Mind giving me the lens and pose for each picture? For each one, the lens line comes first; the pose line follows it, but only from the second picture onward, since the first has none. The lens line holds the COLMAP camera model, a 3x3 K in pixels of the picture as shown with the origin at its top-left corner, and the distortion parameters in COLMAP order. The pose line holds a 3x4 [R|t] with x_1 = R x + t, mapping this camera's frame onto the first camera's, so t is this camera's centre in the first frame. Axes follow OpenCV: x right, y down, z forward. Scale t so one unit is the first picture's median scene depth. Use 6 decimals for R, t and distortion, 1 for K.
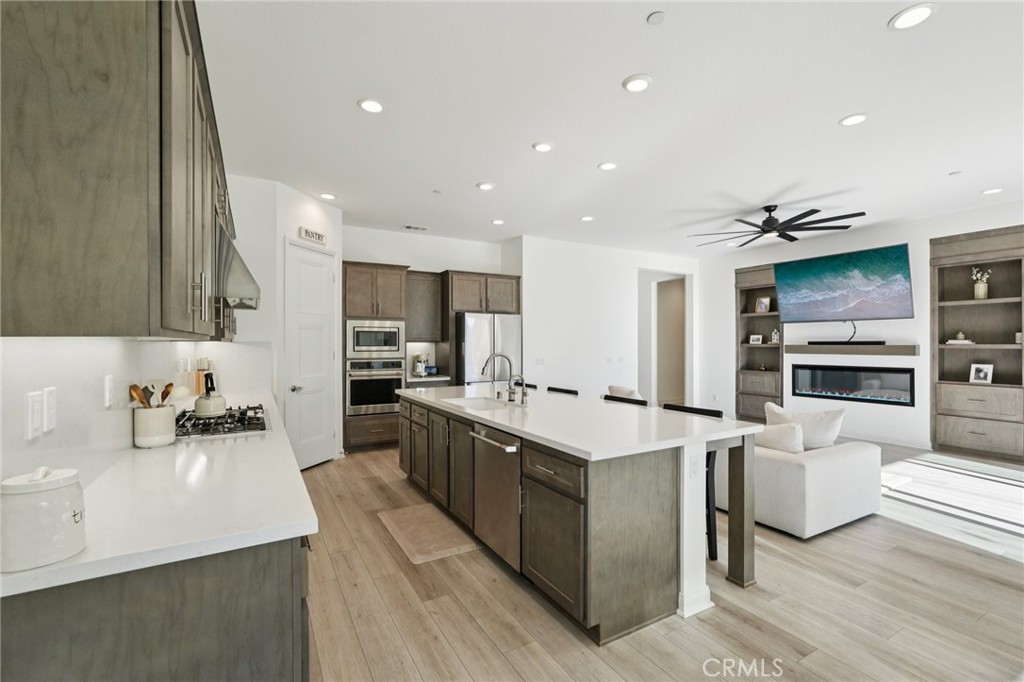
lens RADIAL K [[449.0, 0, 509.7], [0, 449.0, 347.0], [0, 0, 1]] dist [-0.010572, 0.000253]
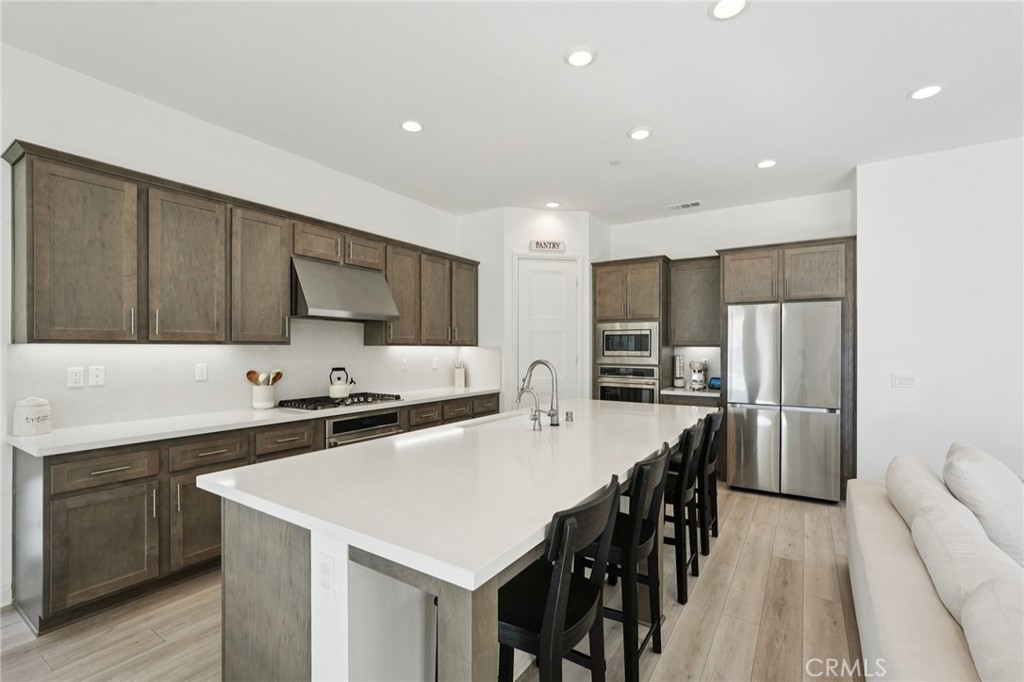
lens RADIAL K [[452.1, 0, 514.1], [0, 452.1, 348.4], [0, 0, 1]] dist [-0.002441, 0.000409]
pose [[0.459130, 0.004229, -0.888359, 0.398826], [-0.009579, 0.999954, -0.000190, -0.004495], [0.888317, 0.008597, 0.459149, 0.373694]]
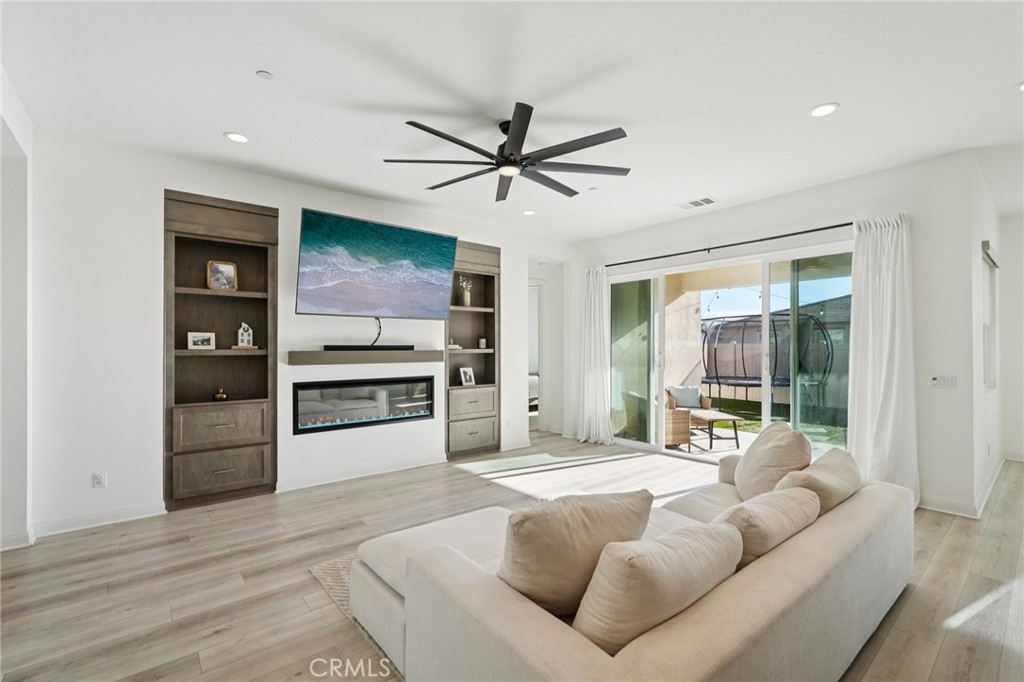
lens RADIAL K [[457.3, 0, 511.9], [0, 457.3, 344.9], [0, 0, 1]] dist [-0.000828, 0.000080]
pose [[-0.175108, 0.005851, 0.984532, -0.034772], [0.009023, 0.999950, -0.004337, -0.009160], [-0.984508, 0.008124, -0.175152, 0.993062]]
